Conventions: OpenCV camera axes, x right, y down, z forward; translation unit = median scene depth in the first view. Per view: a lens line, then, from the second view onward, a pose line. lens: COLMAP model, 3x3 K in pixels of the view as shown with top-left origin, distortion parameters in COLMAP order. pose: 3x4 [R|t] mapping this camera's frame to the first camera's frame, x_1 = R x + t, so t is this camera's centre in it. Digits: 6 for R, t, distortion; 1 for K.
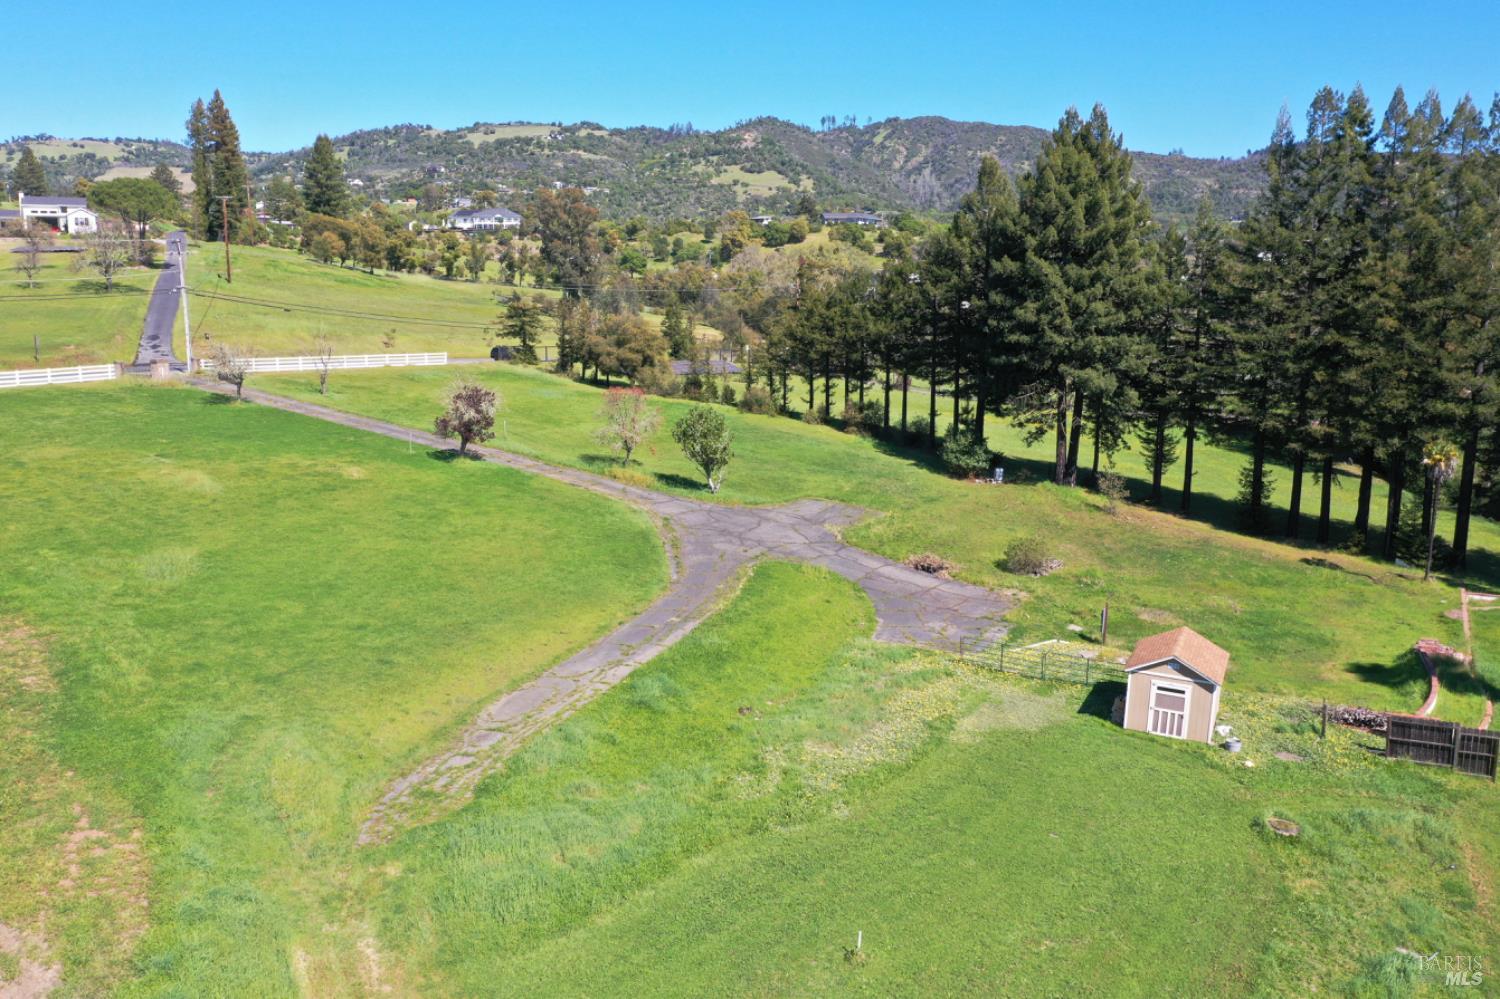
lens RADIAL K [[1208.2, 0, 747.2], [0, 1208.2, 497.5], [0, 0, 1]] dist [0.001534, -0.007169]
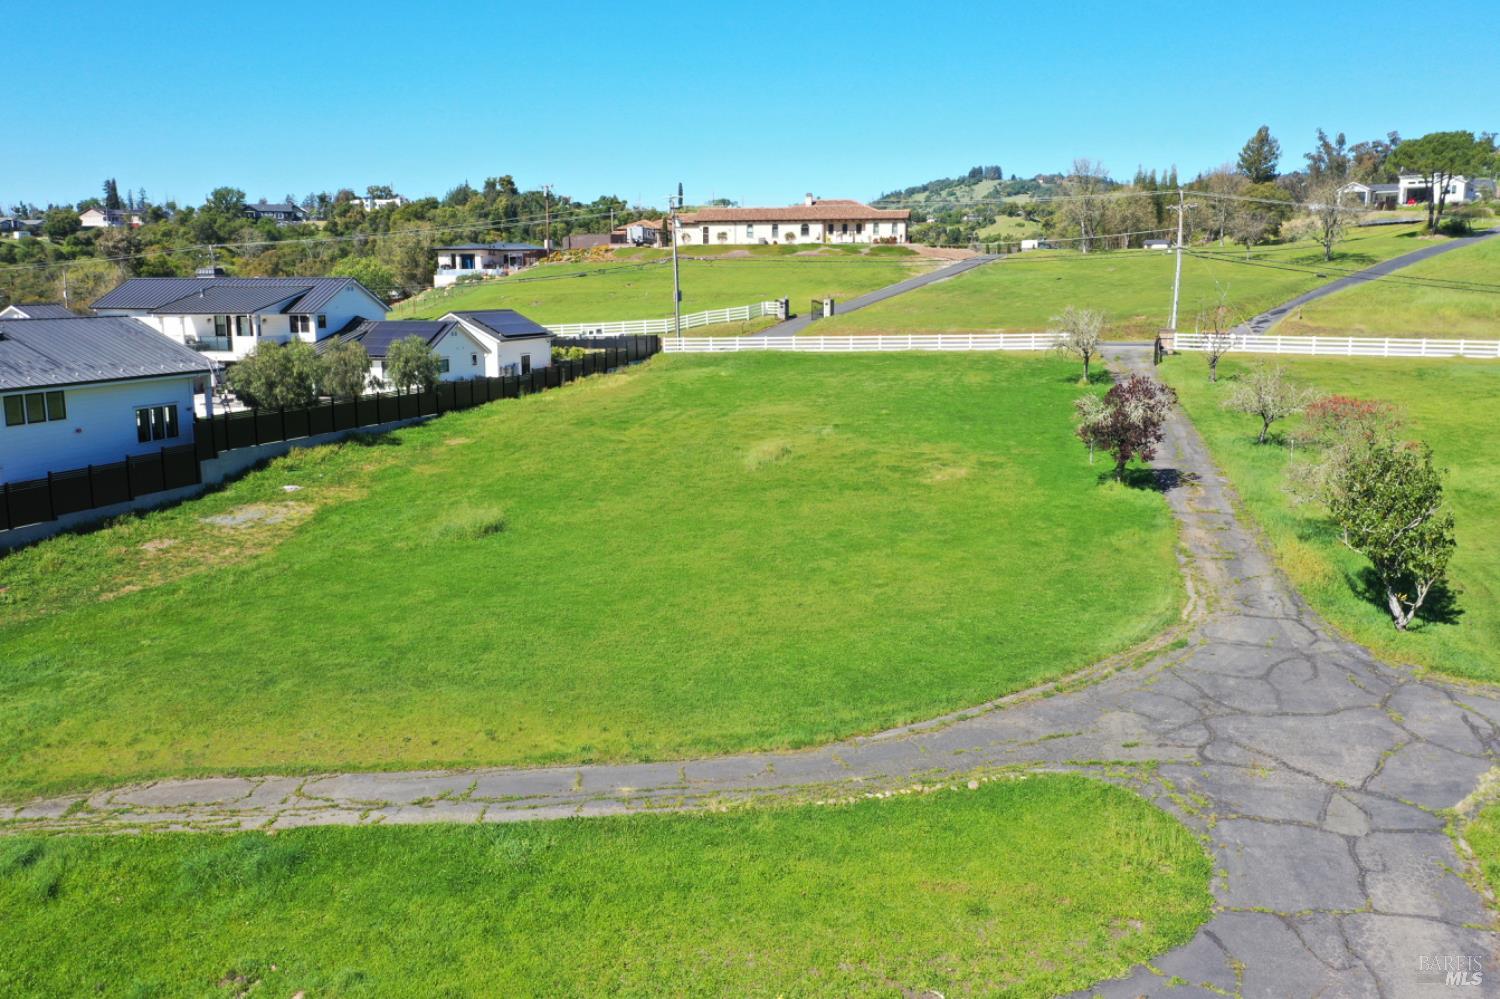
lens RADIAL K [[1208.2, 0, 750.6], [0, 1208.2, 491.5], [0, 0, 1]] dist [0.001534, -0.007169]
pose [[0.381330, 0.156168, -0.911152, 0.231764], [-0.152624, 0.982737, 0.104562, -0.051907], [0.911753, 0.099191, 0.398582, 0.432484]]
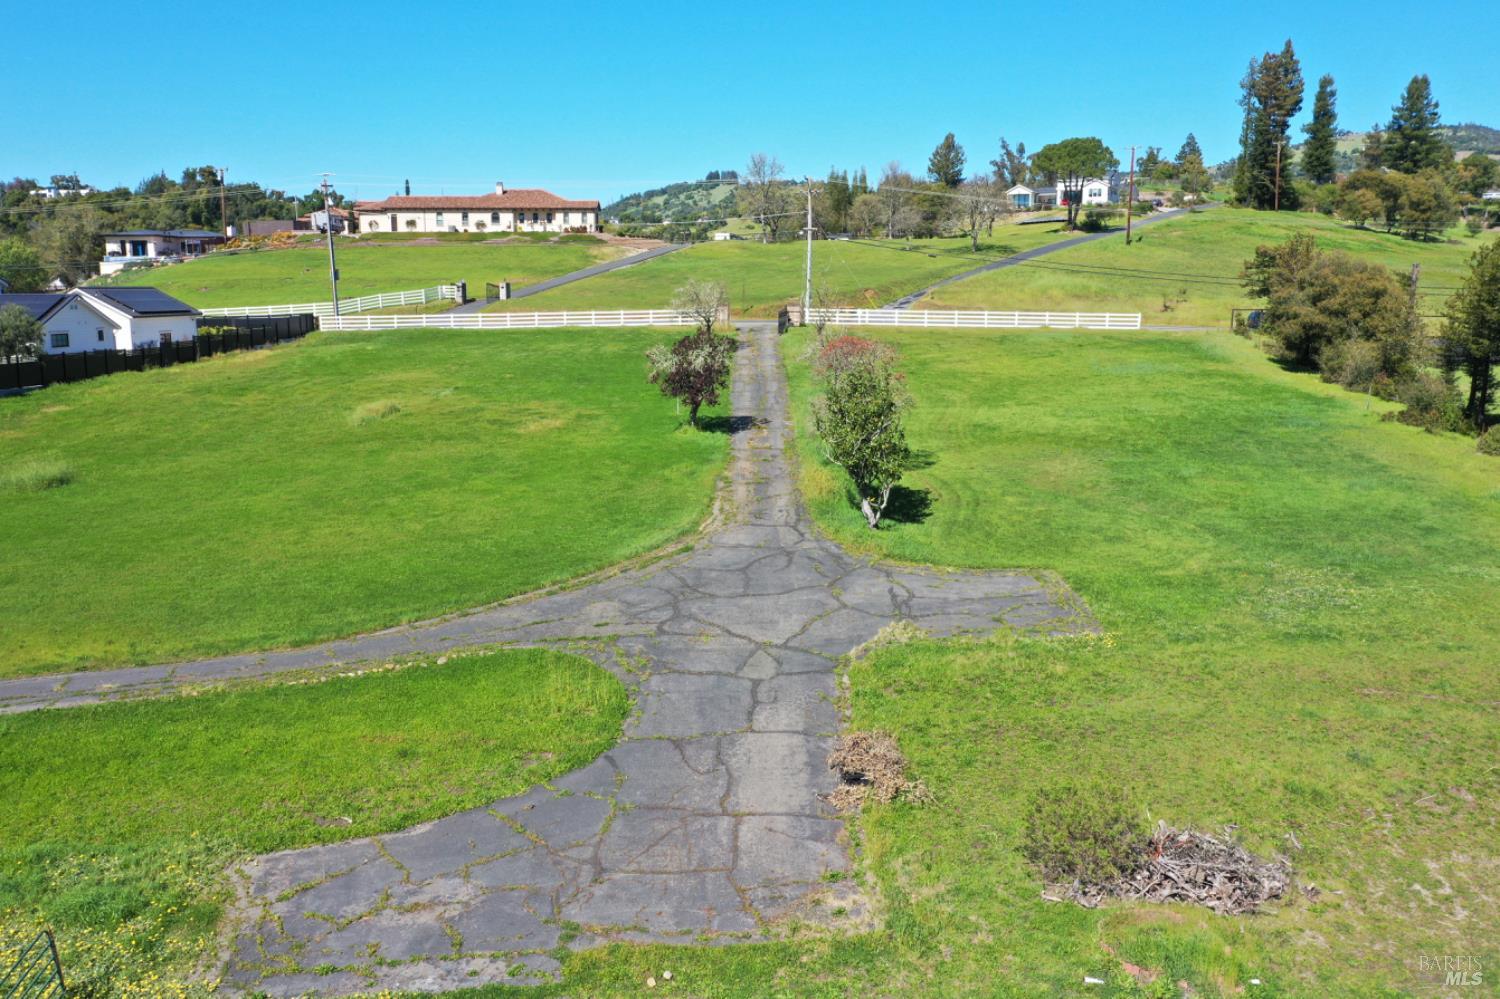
lens RADIAL K [[1208.2, 0, 749.0], [0, 1208.2, 490.1], [0, 0, 1]] dist [0.001534, -0.007169]
pose [[0.561858, 0.138191, -0.815610, 0.301361], [-0.139110, 0.987691, 0.071517, -0.040436], [0.815454, 0.073277, 0.574166, 0.480991]]
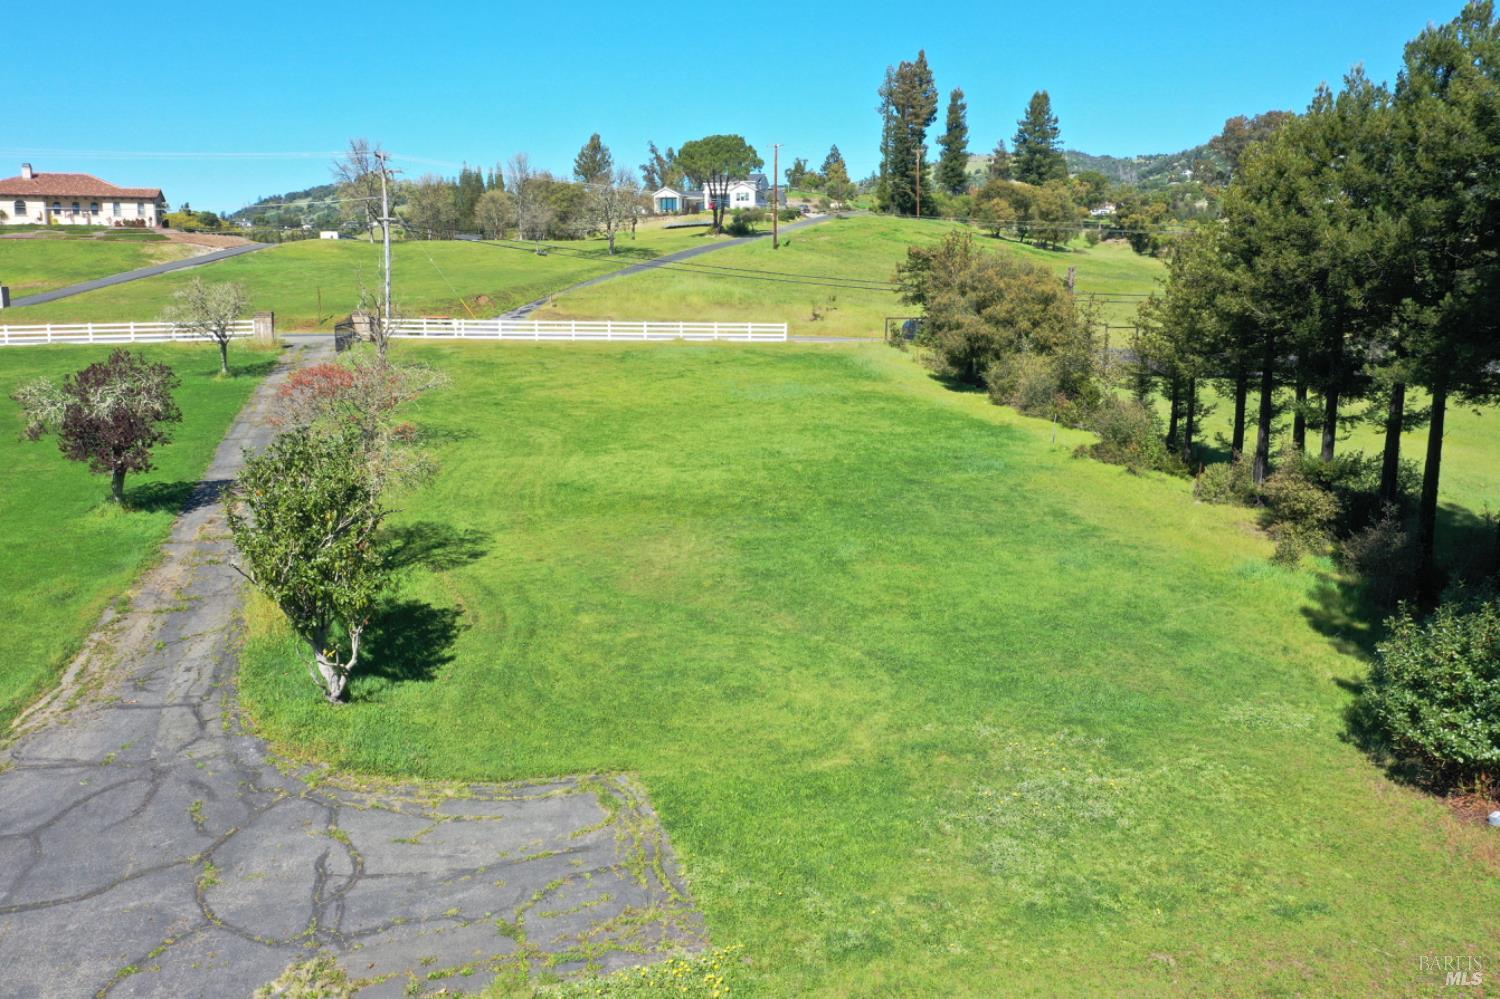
lens RADIAL K [[1208.2, 0, 747.0], [0, 1208.2, 488.7], [0, 0, 1]] dist [0.001534, -0.007169]
pose [[0.761906, 0.104001, -0.639283, 0.195890], [-0.110509, 0.993425, 0.029908, -0.062285], [0.638190, 0.047860, 0.768390, 0.625178]]
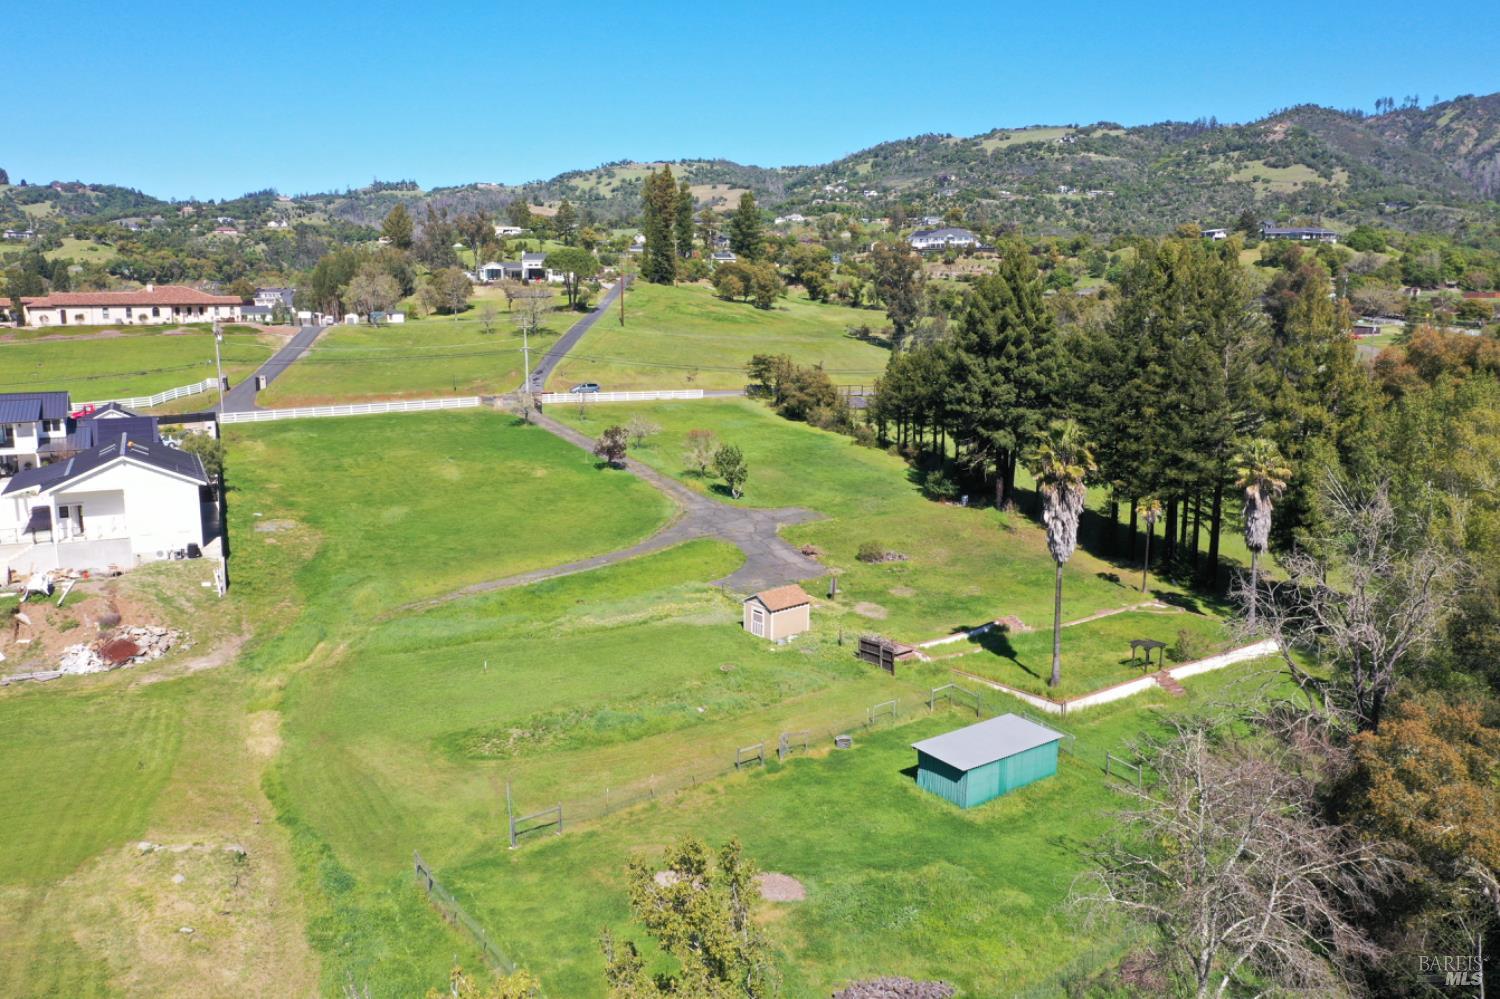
lens RADIAL K [[1208.2, 0, 747.4], [0, 1208.2, 494.9], [0, 0, 1]] dist [0.001534, -0.007169]
pose [[0.911071, 0.065728, -0.406976, 0.488432], [-0.065738, 0.997739, 0.013975, -0.024912], [0.406974, 0.014021, 0.913332, -0.352108]]
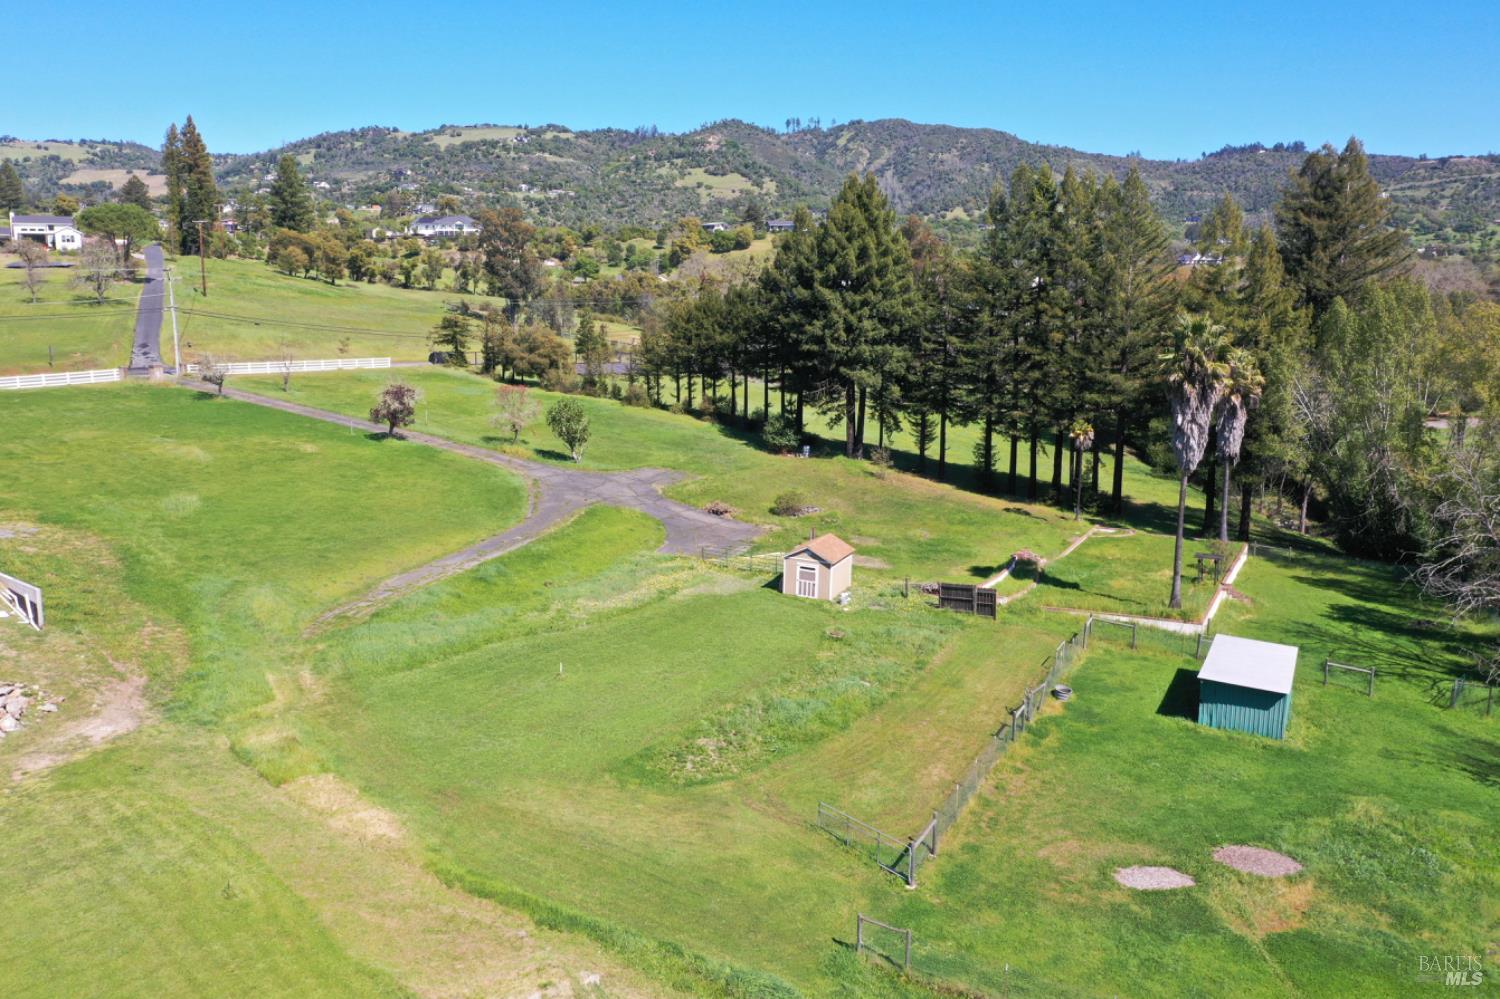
lens RADIAL K [[1208.2, 0, 747.2], [0, 1208.2, 500.3], [0, 0, 1]] dist [0.001534, -0.007169]
pose [[0.999728, -0.005997, 0.022547, 0.101089], [0.005940, 0.999979, 0.002606, 0.027304], [-0.022562, -0.002472, 0.999742, -0.273165]]
